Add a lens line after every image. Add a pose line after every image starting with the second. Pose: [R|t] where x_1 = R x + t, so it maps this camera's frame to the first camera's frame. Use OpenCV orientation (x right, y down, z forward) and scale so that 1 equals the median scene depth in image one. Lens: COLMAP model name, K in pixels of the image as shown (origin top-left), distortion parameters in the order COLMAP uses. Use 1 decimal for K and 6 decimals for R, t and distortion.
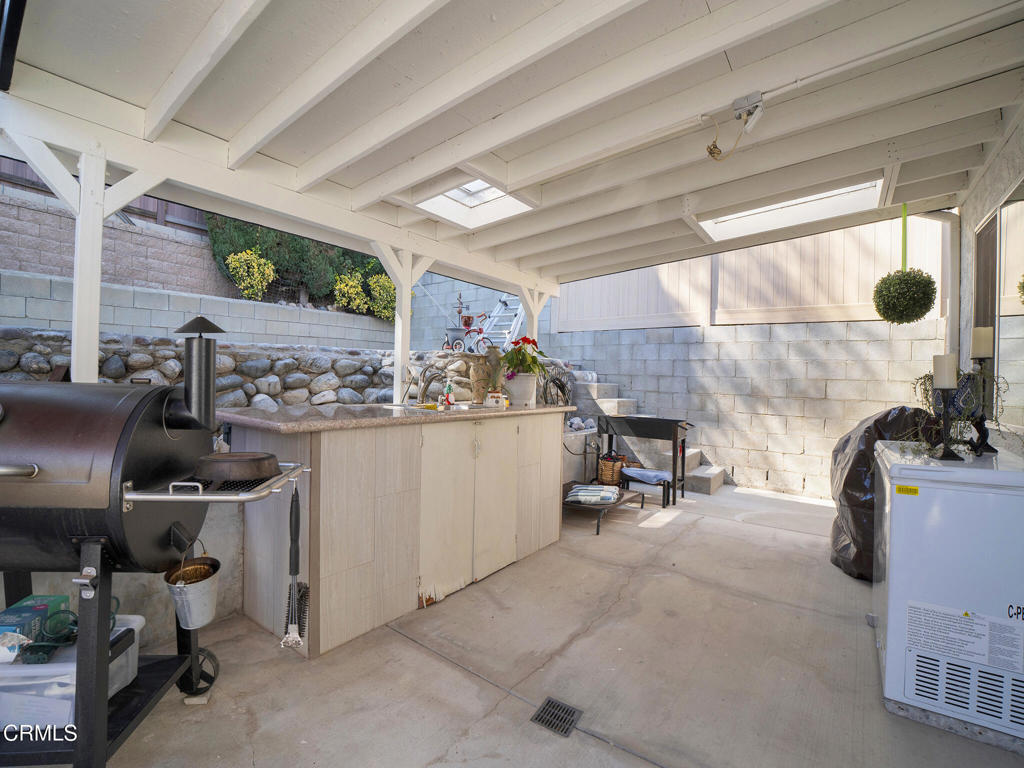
lens RADIAL K [[439.5, 0, 508.4], [0, 439.5, 381.1], [0, 0, 1]] dist [-0.026307, 0.000588]
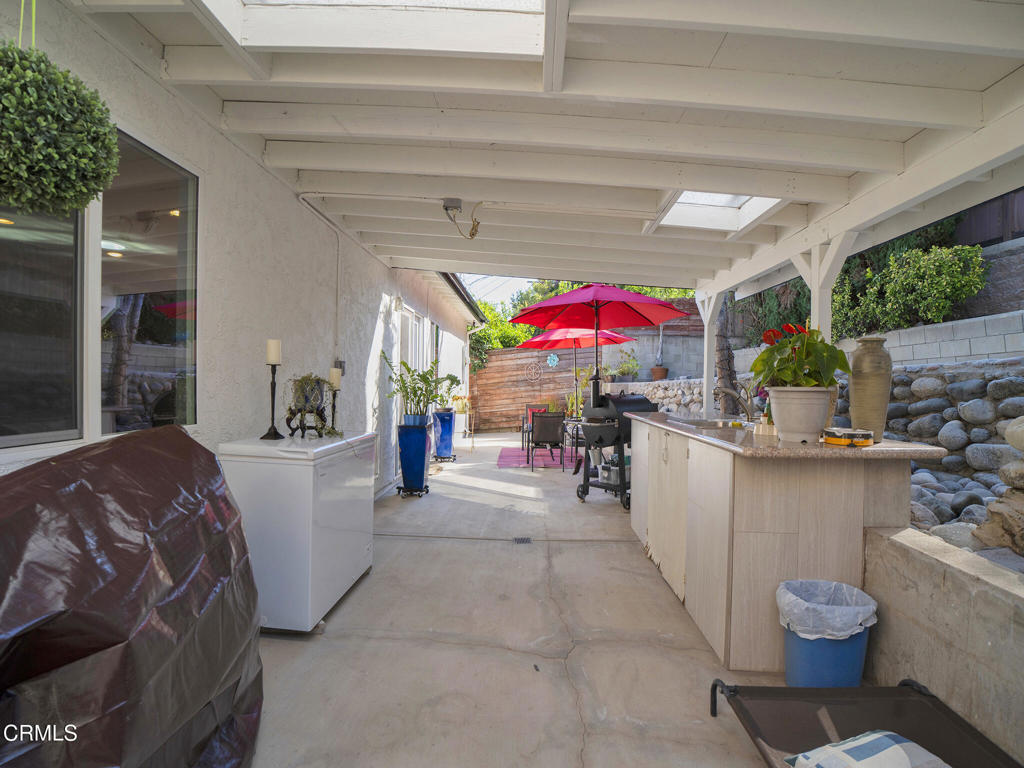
lens RADIAL K [[455.3, 0, 513.3], [0, 455.3, 389.0], [0, 0, 1]] dist [-0.012133, 0.000087]
pose [[-0.813489, -0.034390, -0.580562, 0.979939], [-0.039518, 0.999212, -0.003815, 0.008914], [0.580236, 0.019839, -0.814207, 1.830677]]
